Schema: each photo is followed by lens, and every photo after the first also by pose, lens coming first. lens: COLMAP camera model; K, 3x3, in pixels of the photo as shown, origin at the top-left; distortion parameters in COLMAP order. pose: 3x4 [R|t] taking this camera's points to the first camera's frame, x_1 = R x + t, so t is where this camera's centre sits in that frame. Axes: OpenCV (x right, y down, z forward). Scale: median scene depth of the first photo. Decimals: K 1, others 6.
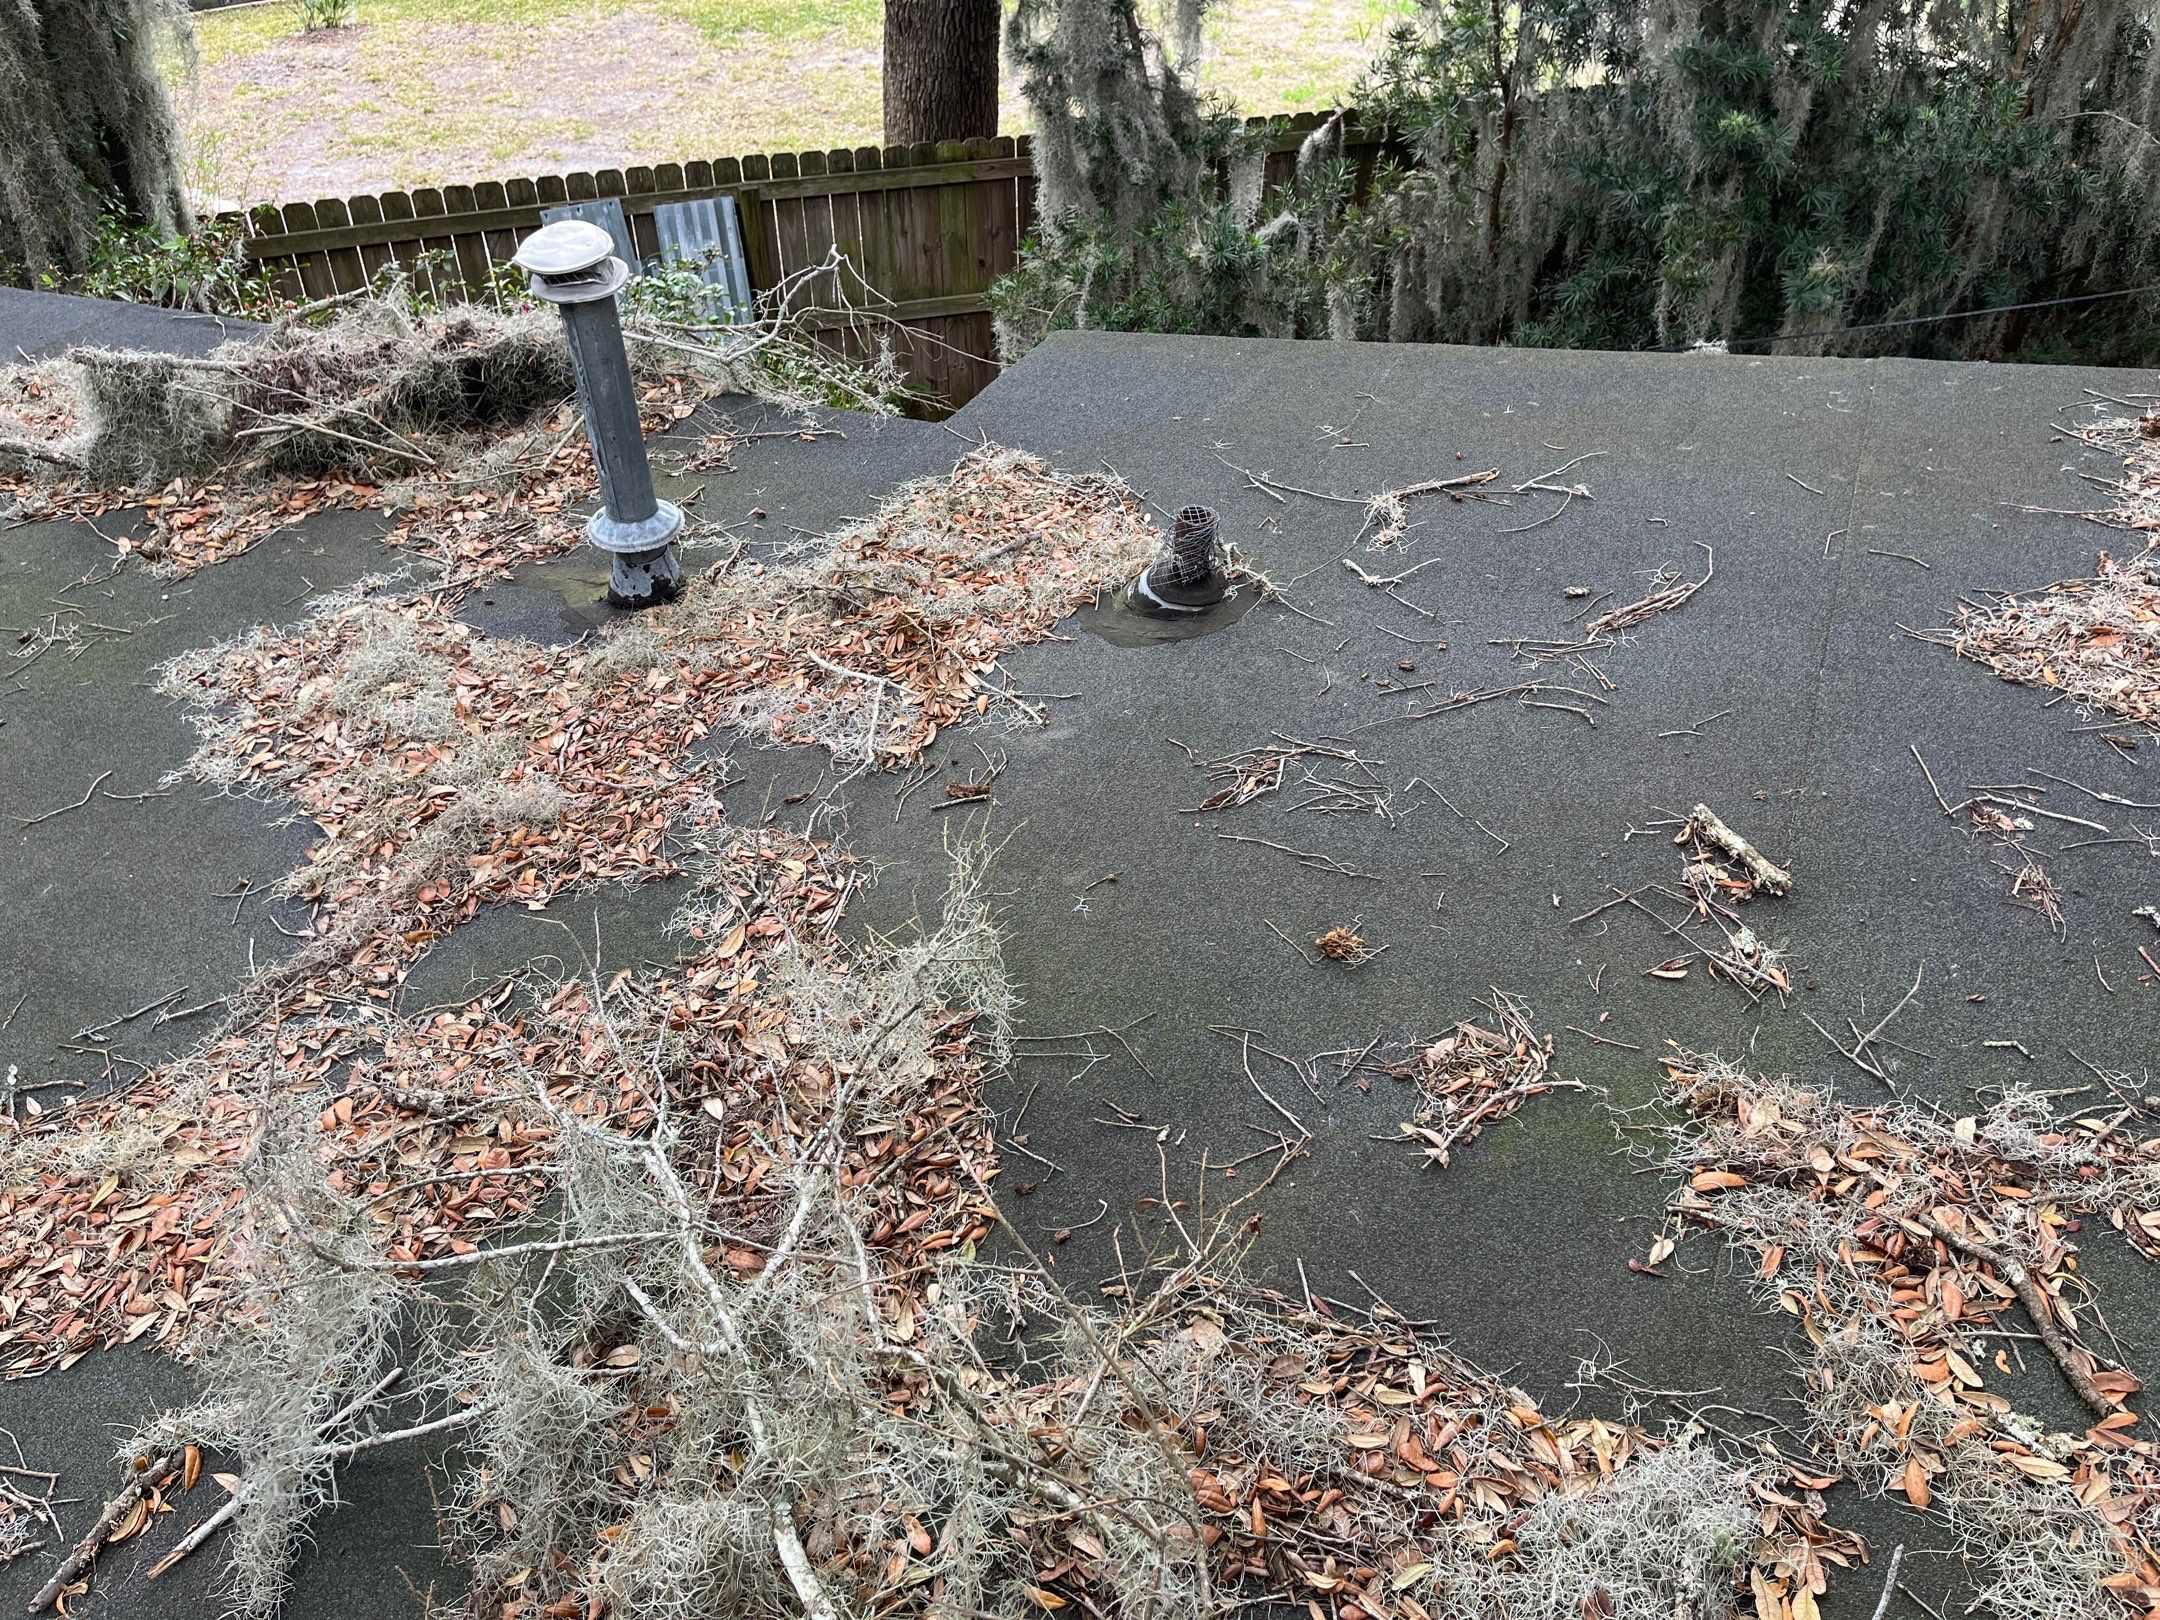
lens RADIAL K [[1619.0, 0, 1069.5], [0, 1619.0, 809.4], [0, 0, 1]] dist [0.051635, -0.076801]
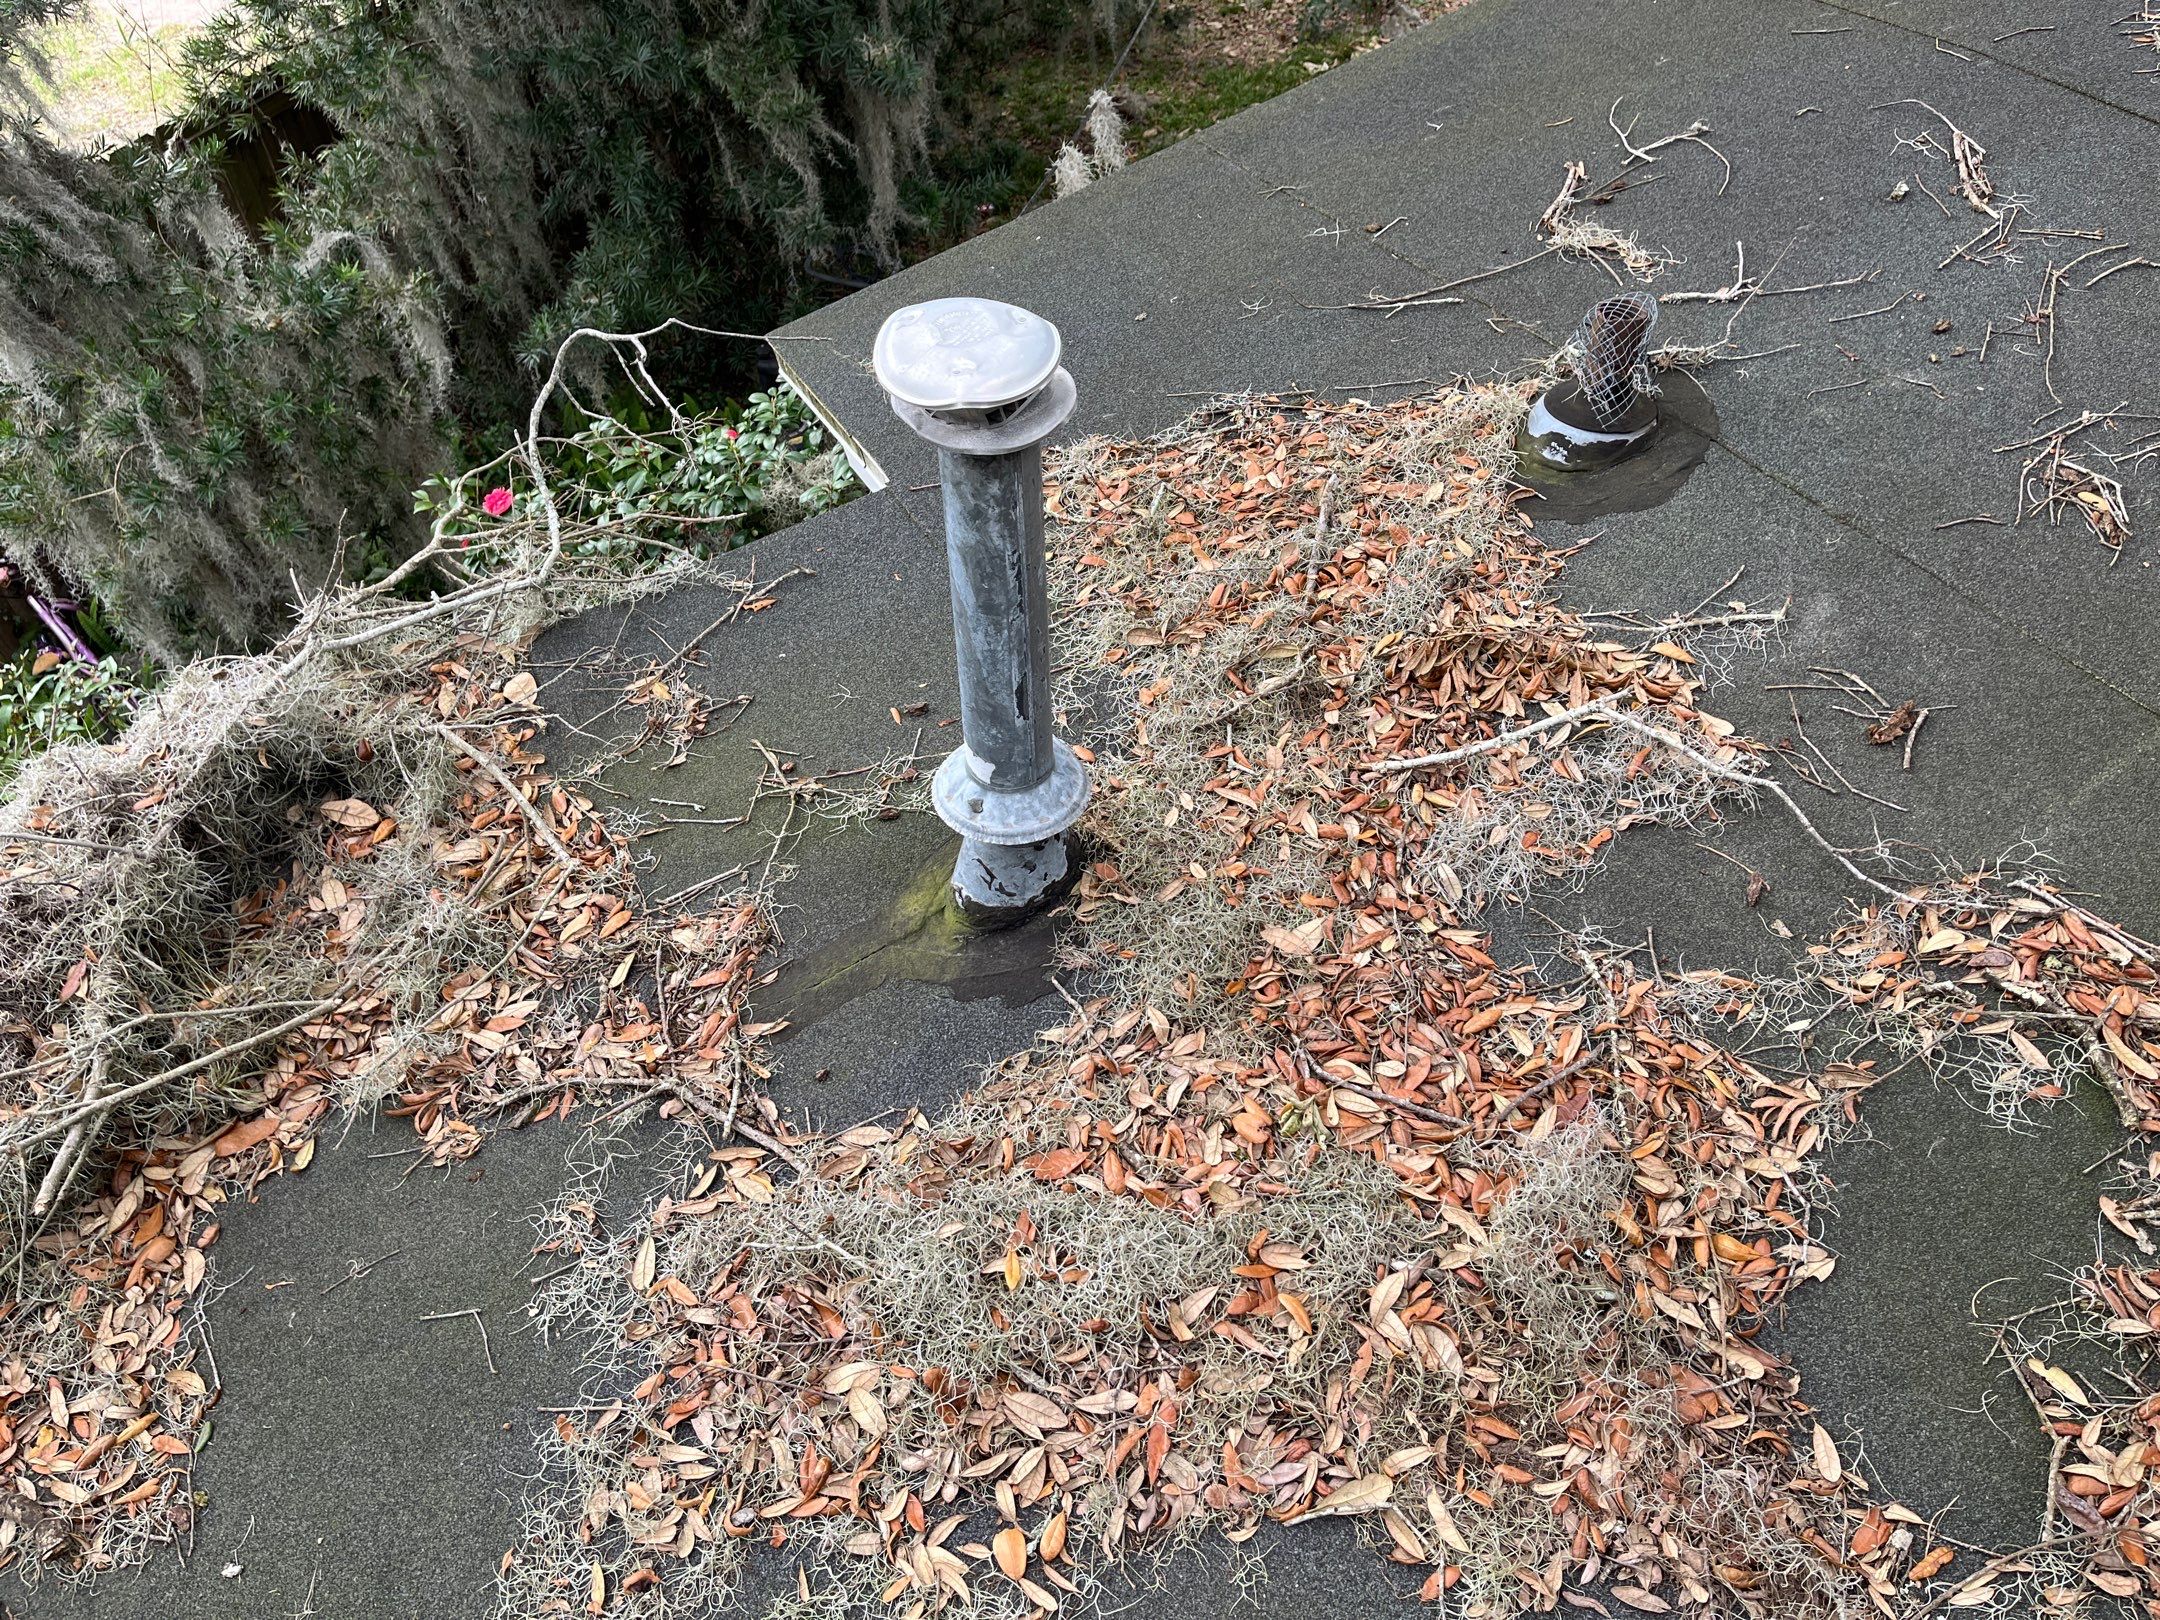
lens RADIAL K [[1619.0, 0, 1069.5], [0, 1619.0, 809.4], [0, 0, 1]] dist [0.051635, -0.076801]
pose [[0.618386, -0.585629, 0.524058, -0.609632], [0.568661, 0.793718, 0.215954, -0.304519], [-0.542424, 0.164468, 0.823849, 0.548176]]
